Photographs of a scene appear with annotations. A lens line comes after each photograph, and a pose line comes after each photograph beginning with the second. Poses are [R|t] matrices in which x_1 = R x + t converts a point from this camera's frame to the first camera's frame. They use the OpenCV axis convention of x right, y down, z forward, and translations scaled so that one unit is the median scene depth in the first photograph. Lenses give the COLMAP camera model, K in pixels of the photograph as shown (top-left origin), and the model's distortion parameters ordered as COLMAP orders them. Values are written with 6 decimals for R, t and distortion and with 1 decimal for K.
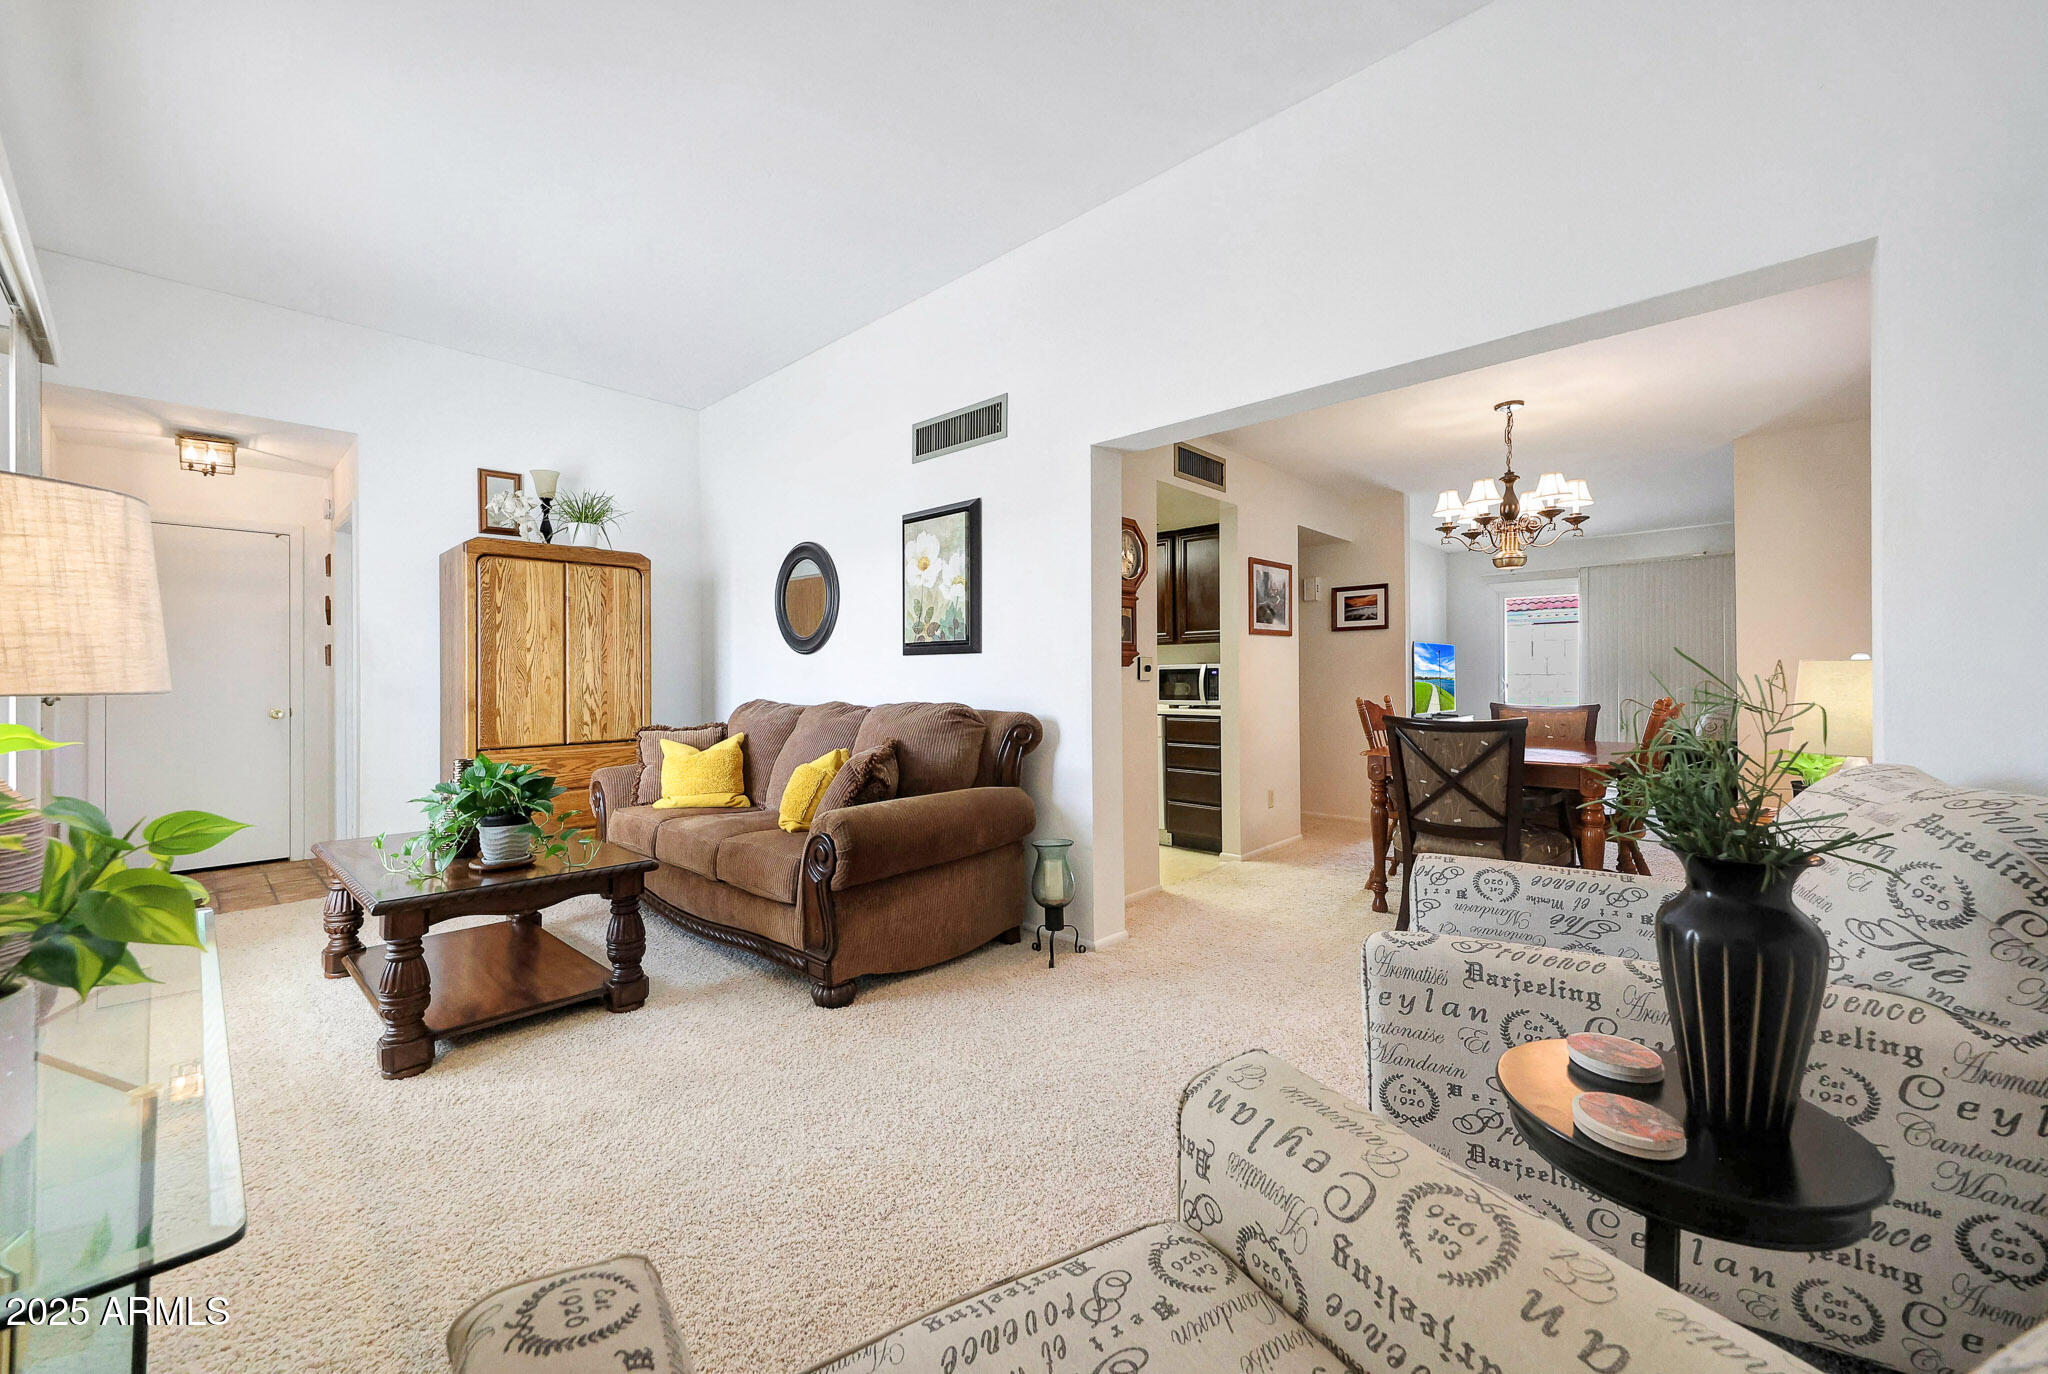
lens RADIAL K [[770.6, 0, 1031.5], [0, 770.6, 679.7], [0, 0, 1]] dist [-0.004006, -0.000173]
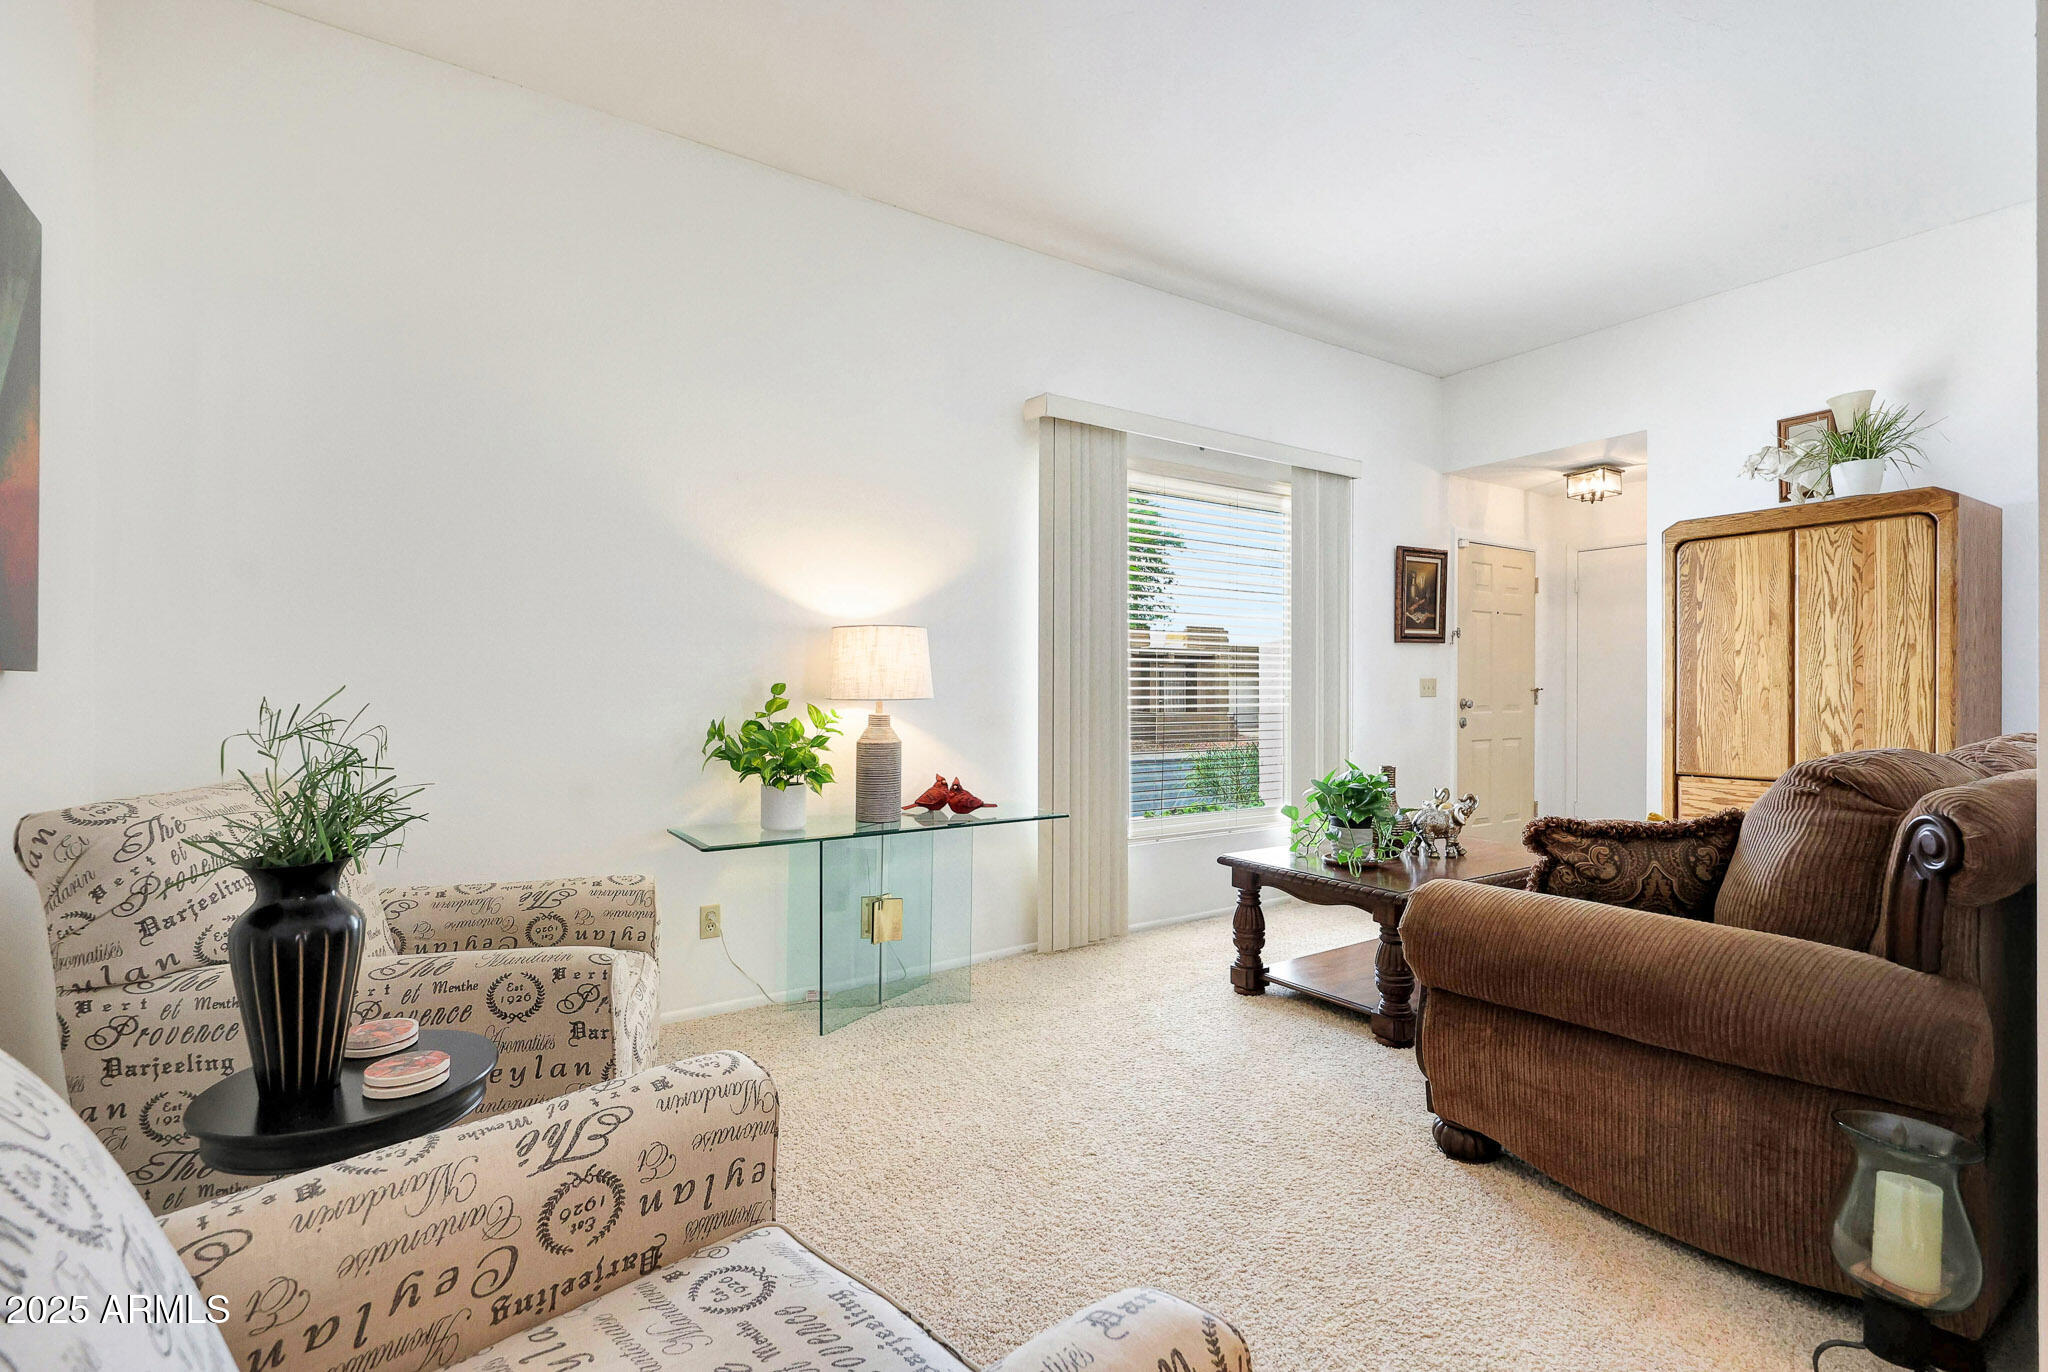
lens RADIAL K [[977.2, 0, 1030.2], [0, 977.2, 690.1], [0, 0, 1]] dist [-0.018161, -0.000134]
pose [[-0.247959, 0.004672, -0.968759, 0.456311], [0.001107, 0.999989, 0.004539, -0.006479], [0.968770, 0.000053, -0.247961, 0.541377]]
